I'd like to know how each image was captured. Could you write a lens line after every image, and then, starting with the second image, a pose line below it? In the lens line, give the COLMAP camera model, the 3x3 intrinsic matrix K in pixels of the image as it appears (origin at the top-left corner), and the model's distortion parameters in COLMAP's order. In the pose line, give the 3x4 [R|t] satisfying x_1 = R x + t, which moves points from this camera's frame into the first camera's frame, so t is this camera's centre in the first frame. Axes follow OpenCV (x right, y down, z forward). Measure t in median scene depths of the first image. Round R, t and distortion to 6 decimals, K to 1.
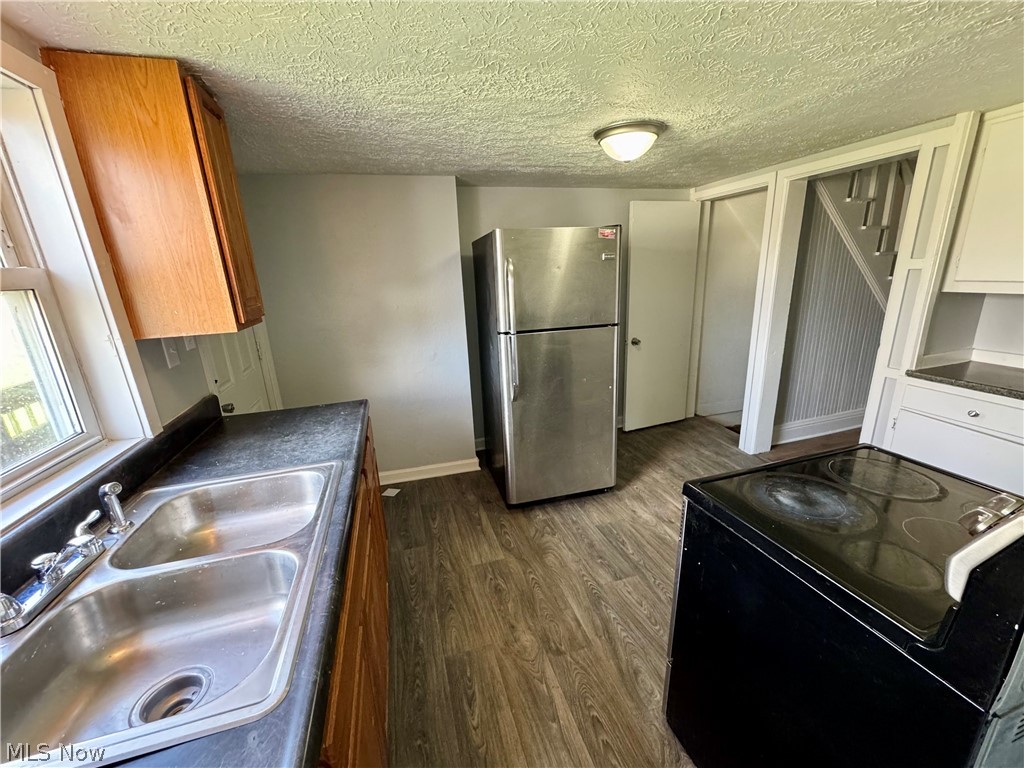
lens RADIAL K [[403.3, 0, 512.0], [0, 403.3, 384.0], [0, 0, 1]] dist [-0.001042, -0.000011]
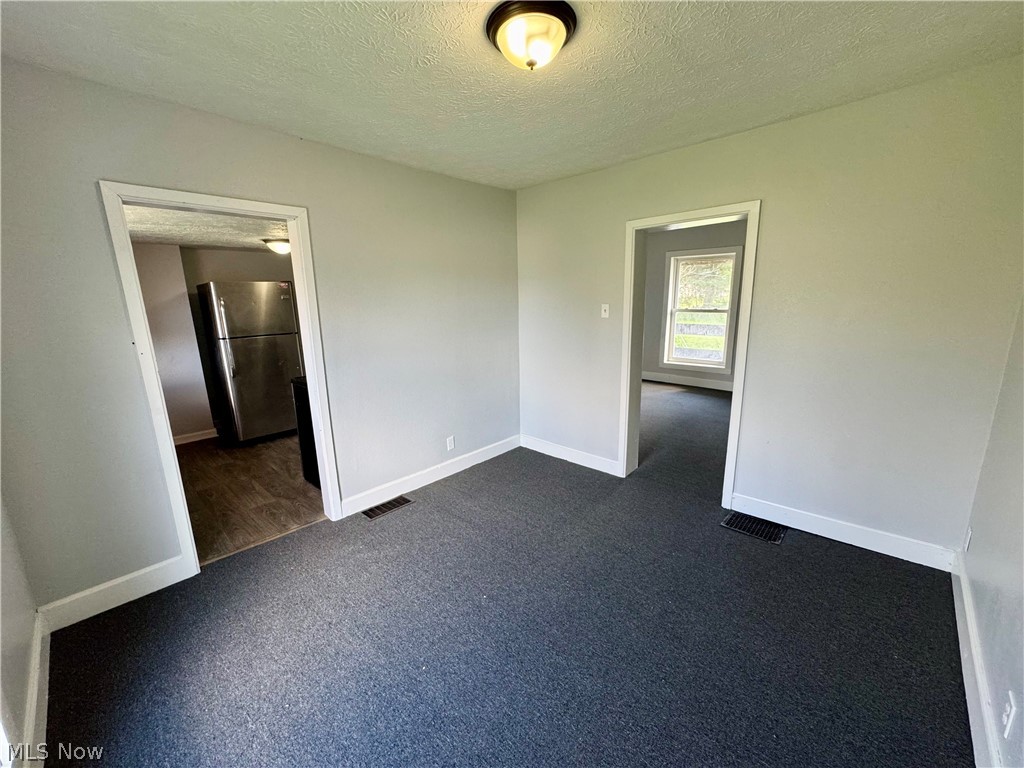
lens RADIAL K [[408.2, 0, 512.0], [0, 408.2, 384.0], [0, 0, 1]] dist [-0.002316, 0.000090]
pose [[0.862174, -0.086970, 0.499092, 0.166847], [0.120326, 0.992118, -0.034978, 0.287912], [-0.492116, 0.090210, 0.865843, -1.165049]]
